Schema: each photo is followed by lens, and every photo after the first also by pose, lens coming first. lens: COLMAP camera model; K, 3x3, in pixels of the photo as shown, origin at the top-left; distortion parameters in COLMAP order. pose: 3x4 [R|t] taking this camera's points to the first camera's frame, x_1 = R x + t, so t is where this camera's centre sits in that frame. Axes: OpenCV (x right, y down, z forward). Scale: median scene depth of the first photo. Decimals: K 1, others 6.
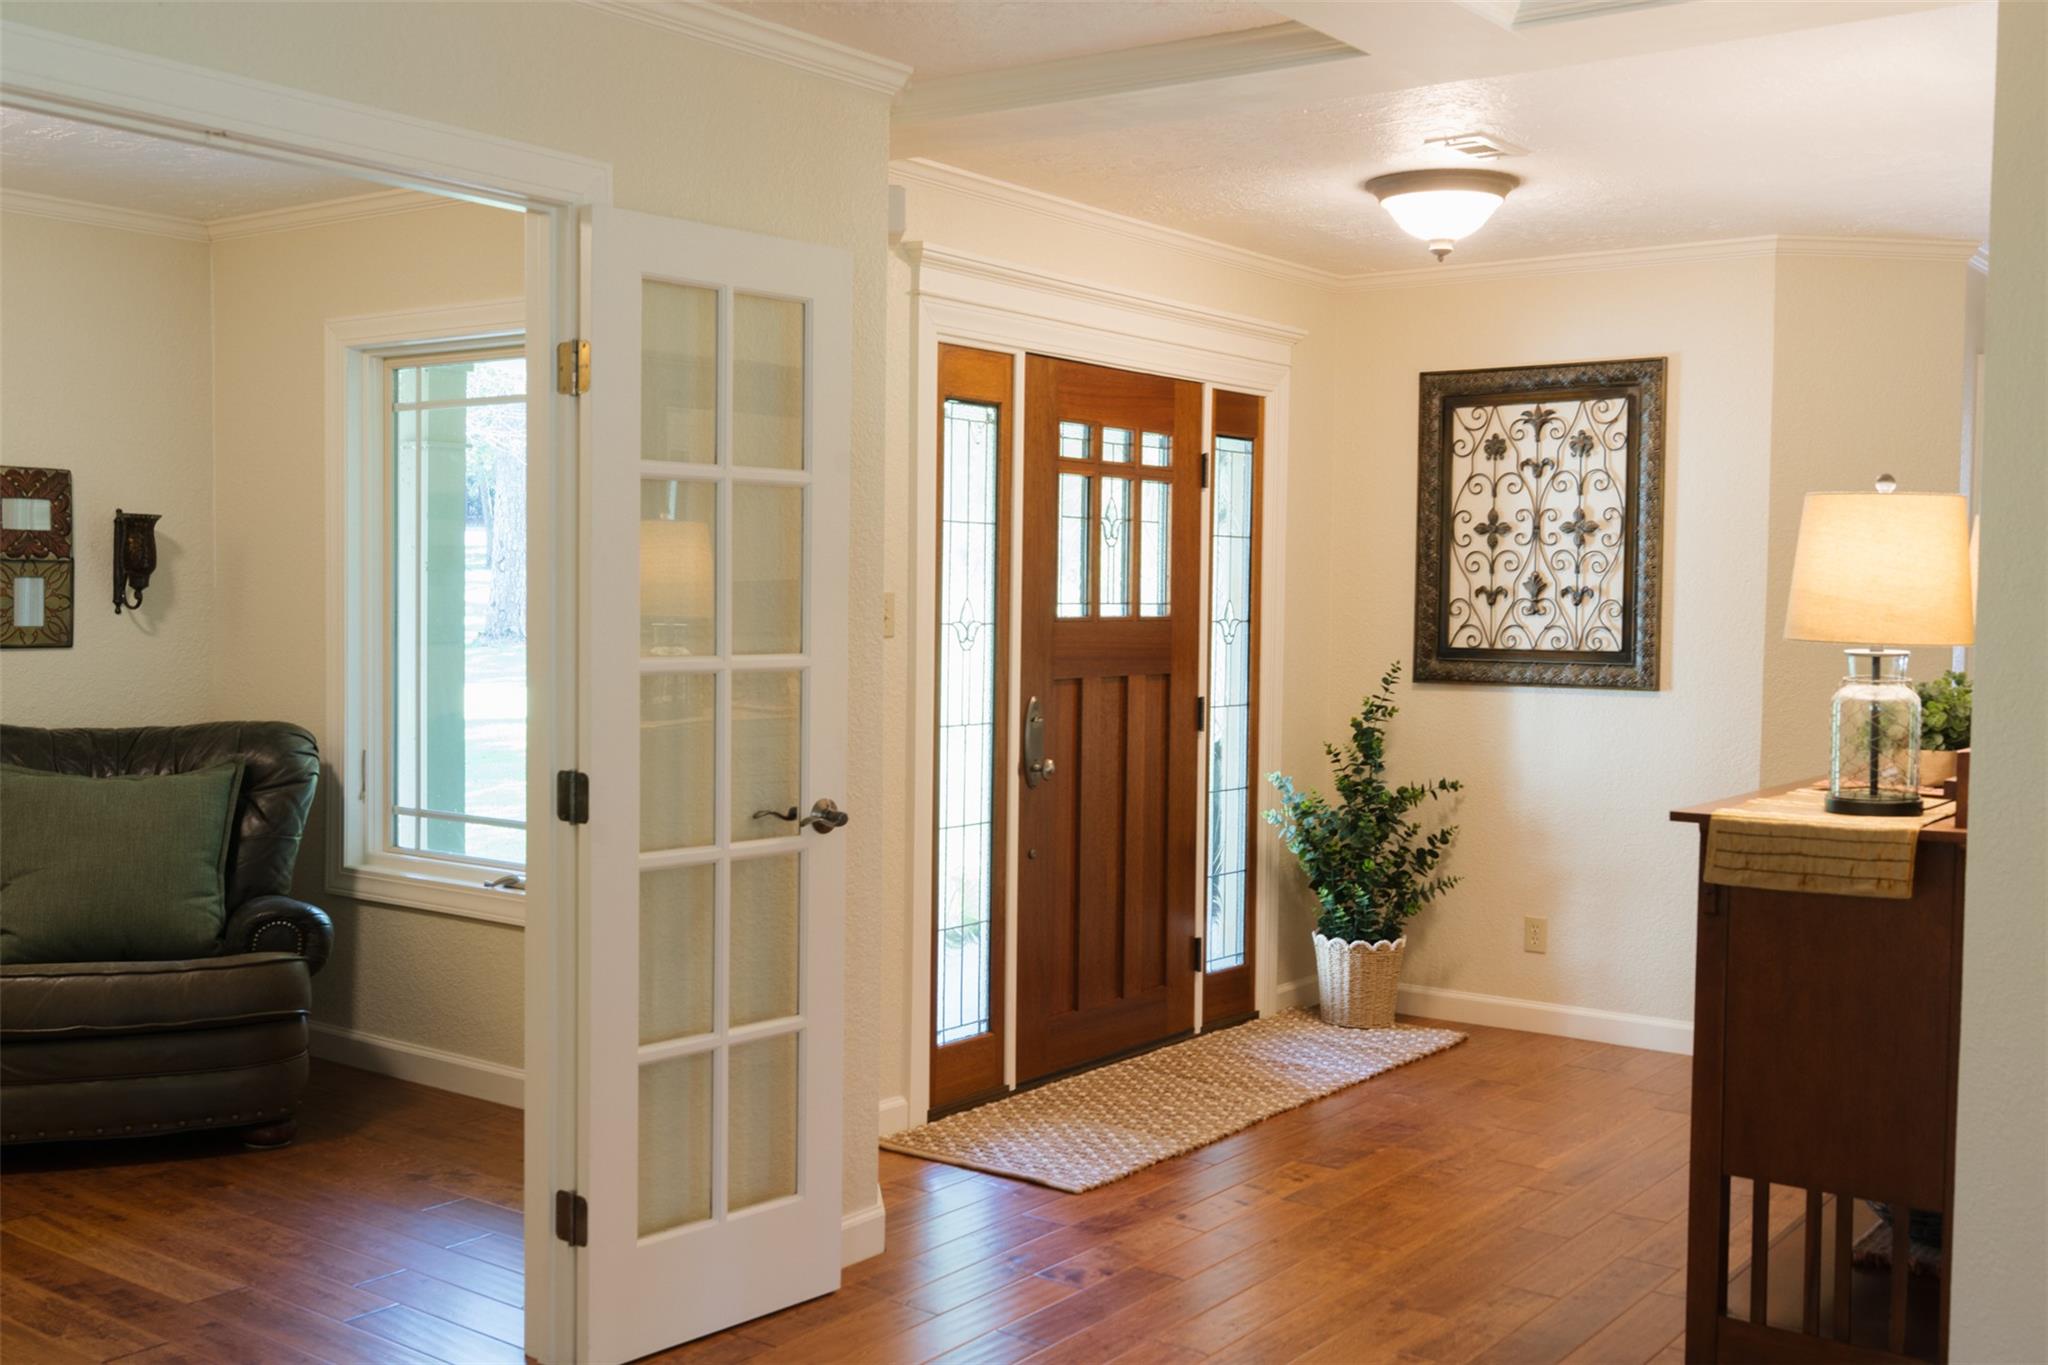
lens RADIAL K [[2016.8, 0, 1026.4], [0, 2016.8, 683.6], [0, 0, 1]] dist [-0.012254, 0.000000]
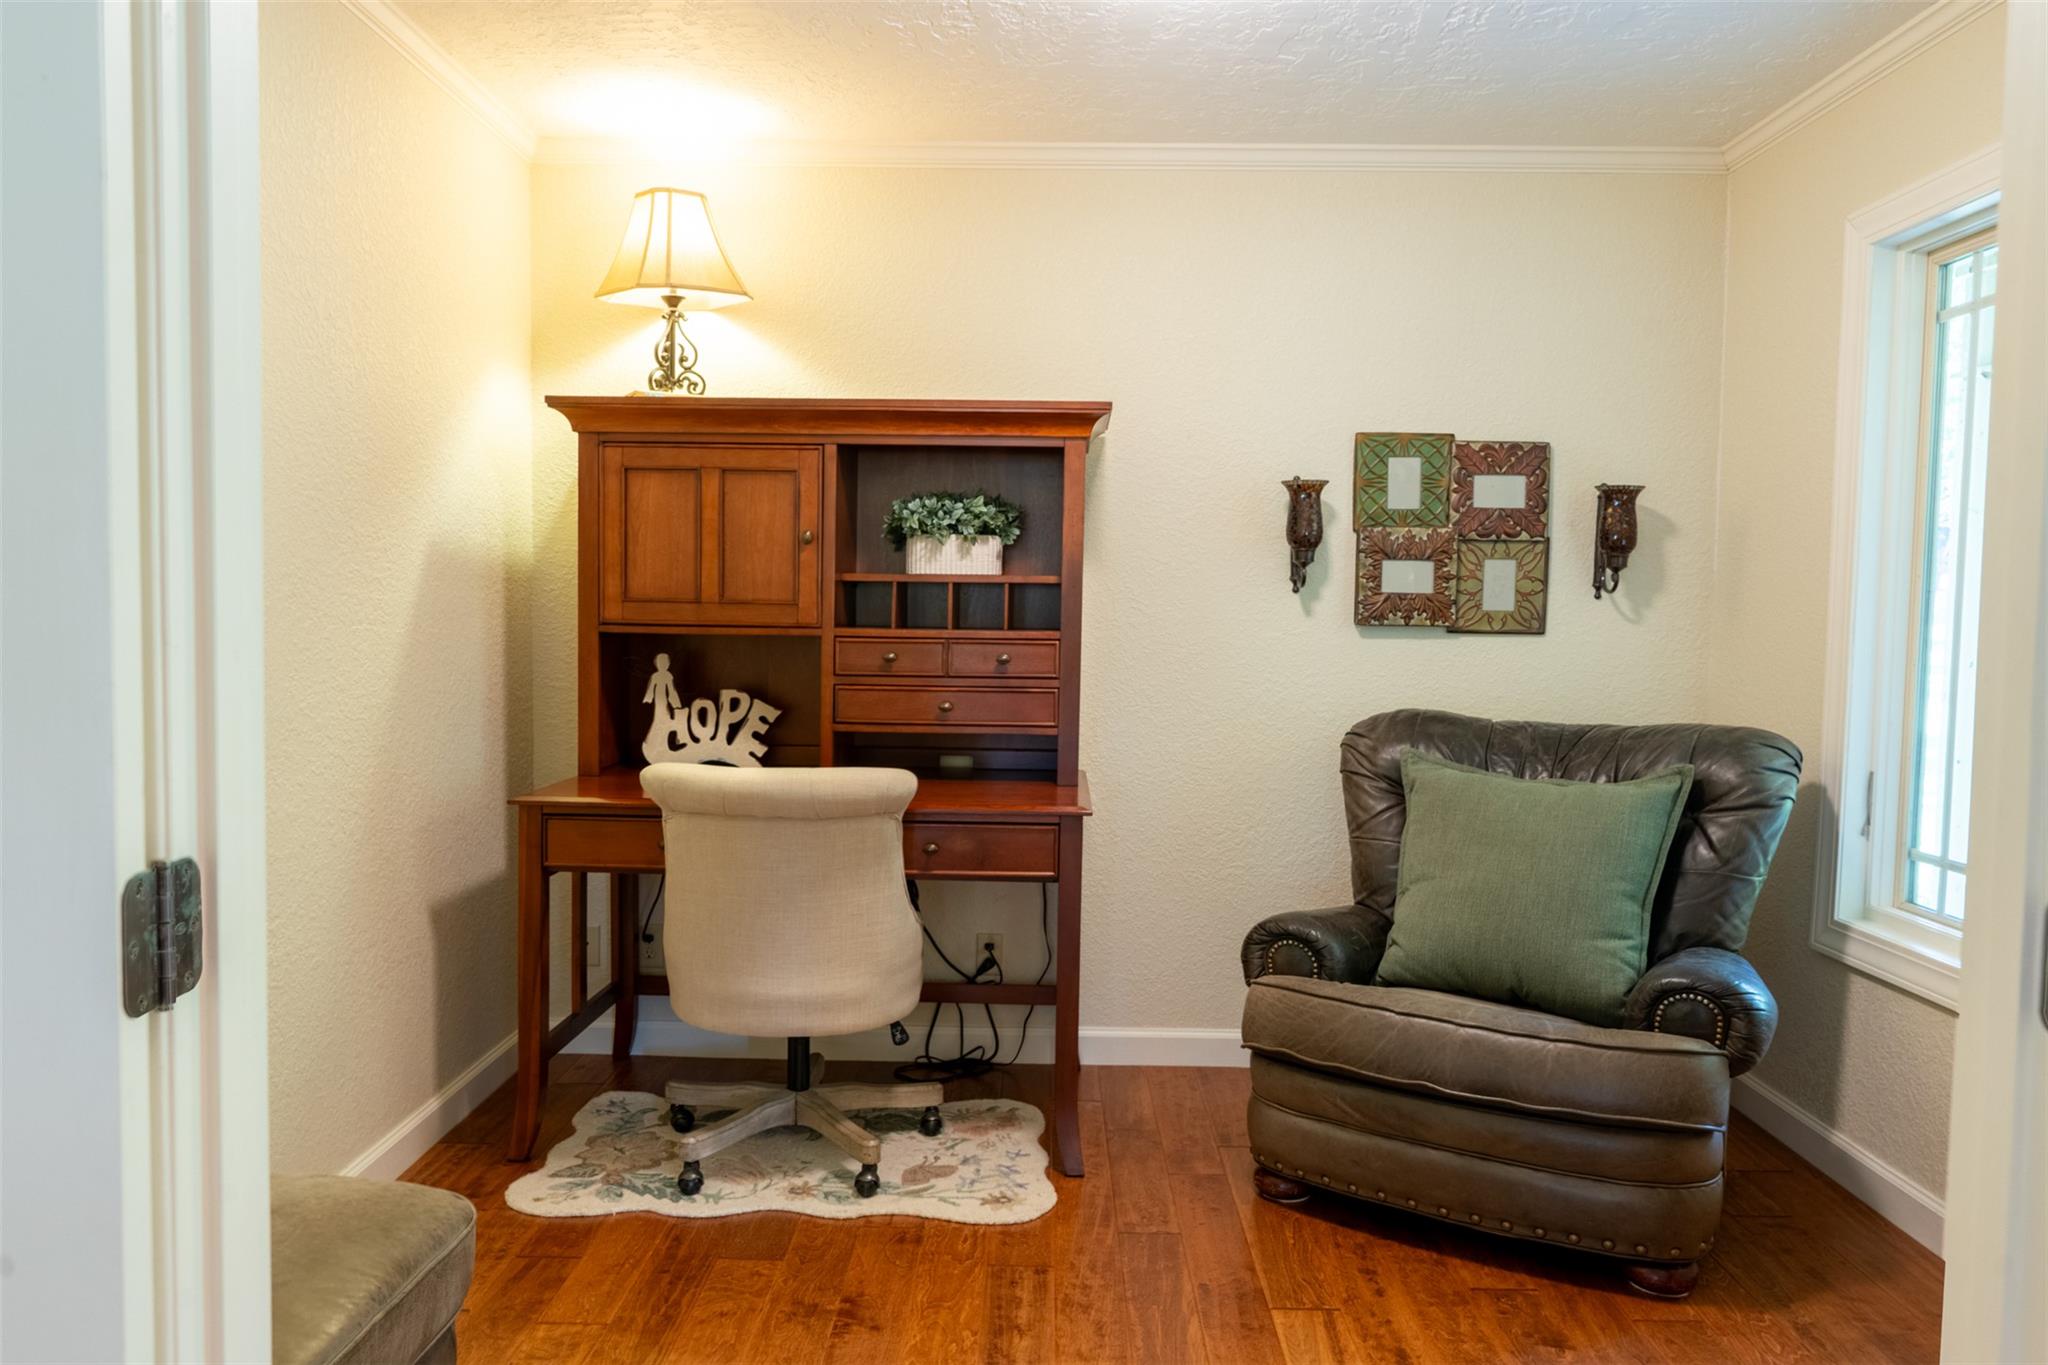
lens RADIAL K [[1379.1, 0, 1076.8], [0, 1379.1, 703.3], [0, 0, 1]] dist [-0.007260, 0.000180]
pose [[0.591360, 0.047506, -0.805007, -0.089794], [-0.040425, 0.998755, 0.029244, 0.003978], [0.805394, 0.015249, 0.592544, 0.458540]]
